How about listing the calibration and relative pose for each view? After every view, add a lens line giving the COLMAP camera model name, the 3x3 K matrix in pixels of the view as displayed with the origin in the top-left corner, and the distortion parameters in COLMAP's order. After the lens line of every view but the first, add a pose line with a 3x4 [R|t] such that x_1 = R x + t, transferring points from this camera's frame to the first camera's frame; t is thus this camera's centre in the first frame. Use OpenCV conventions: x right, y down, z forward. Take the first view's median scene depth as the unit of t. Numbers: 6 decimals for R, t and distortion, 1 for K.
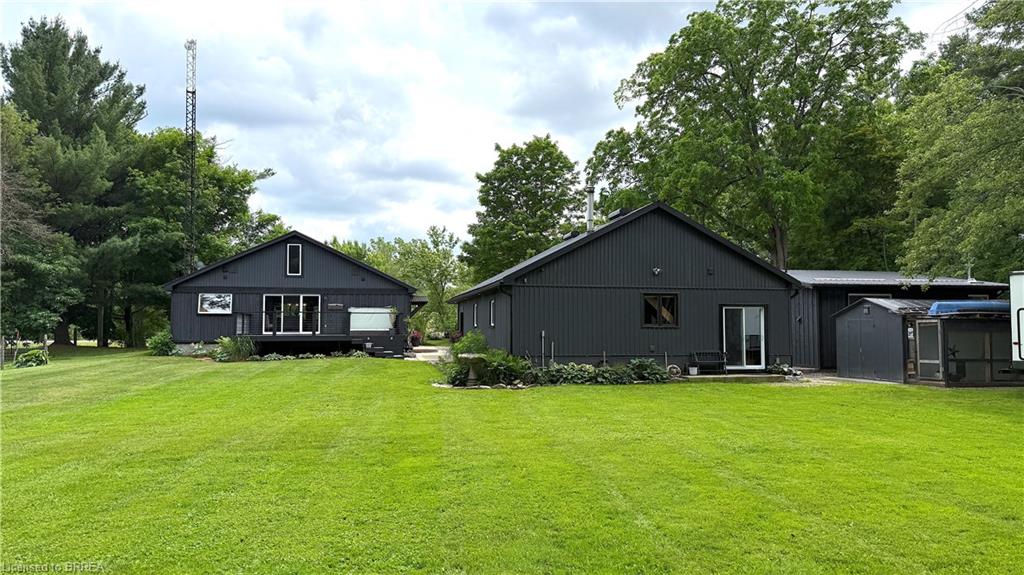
lens RADIAL K [[721.9, 0, 512.0], [0, 721.9, 287.5], [0, 0, 1]] dist [0.002613, 0.000279]
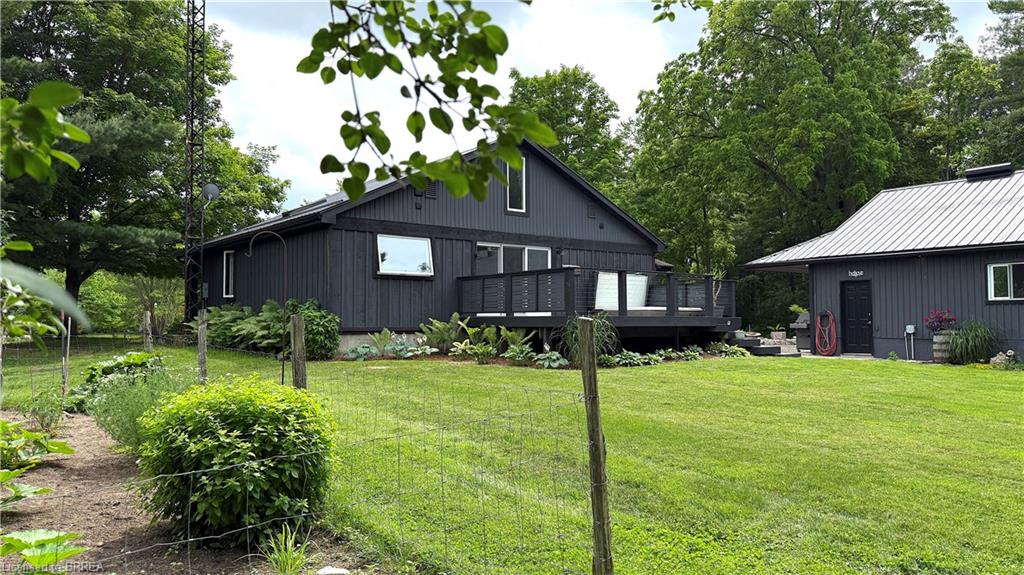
lens RADIAL K [[721.9, 0, 512.0], [0, 721.9, 287.5], [0, 0, 1]] dist [0.002613, 0.000279]
pose [[0.891194, 0.016590, 0.453319, -0.559538], [-0.022863, 0.999704, 0.008360, 0.037757], [-0.453046, -0.017815, 0.891309, 0.492842]]
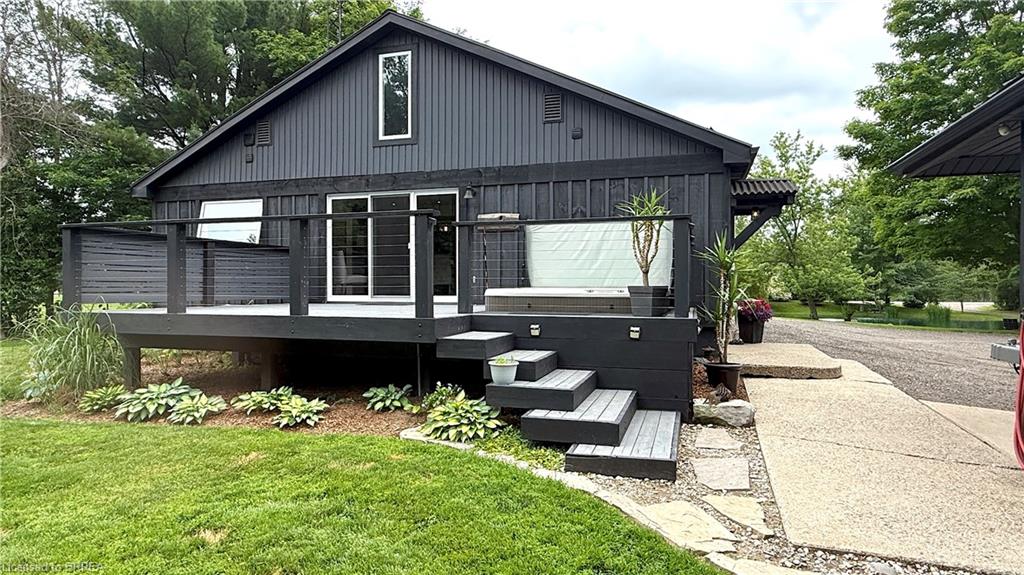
lens RADIAL K [[587.1, 0, 512.0], [0, 587.1, 287.5], [0, 0, 1]] dist [-0.001057, -0.000324]
pose [[0.867942, 0.009384, -0.496577, -0.102017], [0.020060, 0.998343, 0.053928, 0.042660], [0.496261, -0.056768, 0.866315, 0.765225]]
